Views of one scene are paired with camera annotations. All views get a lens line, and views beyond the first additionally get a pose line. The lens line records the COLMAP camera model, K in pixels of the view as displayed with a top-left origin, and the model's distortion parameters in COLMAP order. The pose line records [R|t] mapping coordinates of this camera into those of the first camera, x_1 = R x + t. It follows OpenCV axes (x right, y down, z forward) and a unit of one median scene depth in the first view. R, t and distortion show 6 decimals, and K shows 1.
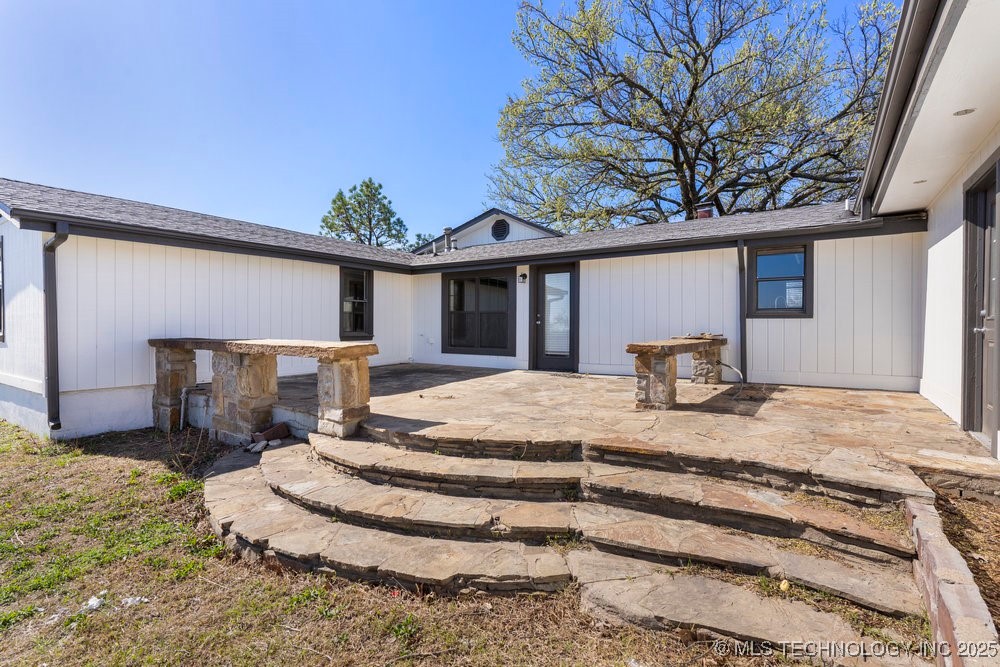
lens RADIAL K [[486.6, 0, 502.0], [0, 486.6, 330.5], [0, 0, 1]] dist [-0.003824, -0.000775]
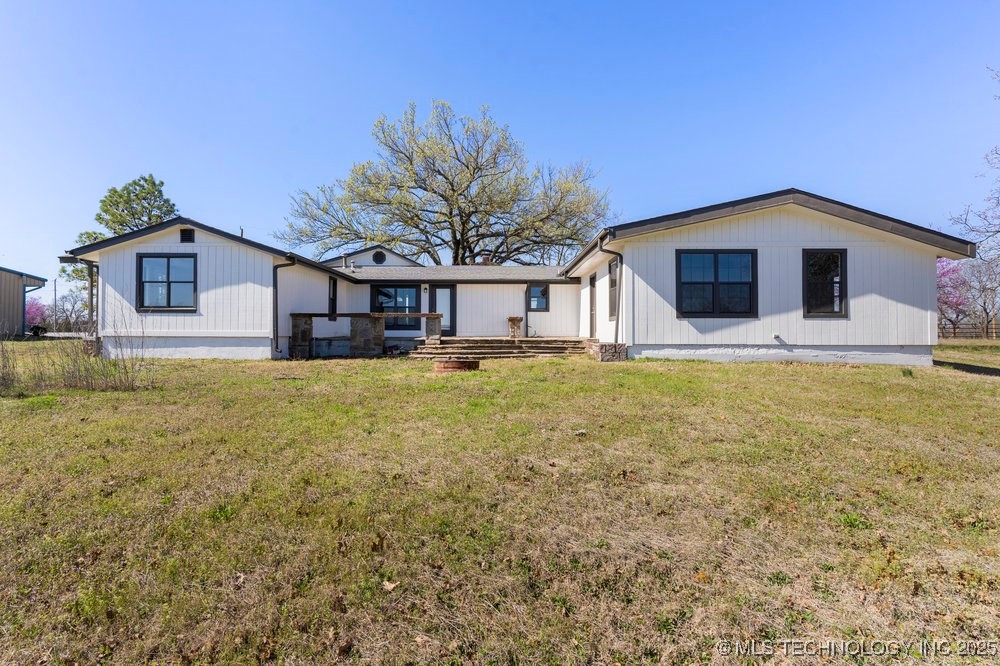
lens RADIAL K [[517.1, 0, 499.4], [0, 517.1, 333.2], [0, 0, 1]] dist [-0.003934, 0.001250]
pose [[0.827488, 0.005534, 0.561456, -0.886305], [0.002067, 0.999915, -0.012902, 0.094558], [-0.561479, 0.011836, 0.827406, -0.906854]]
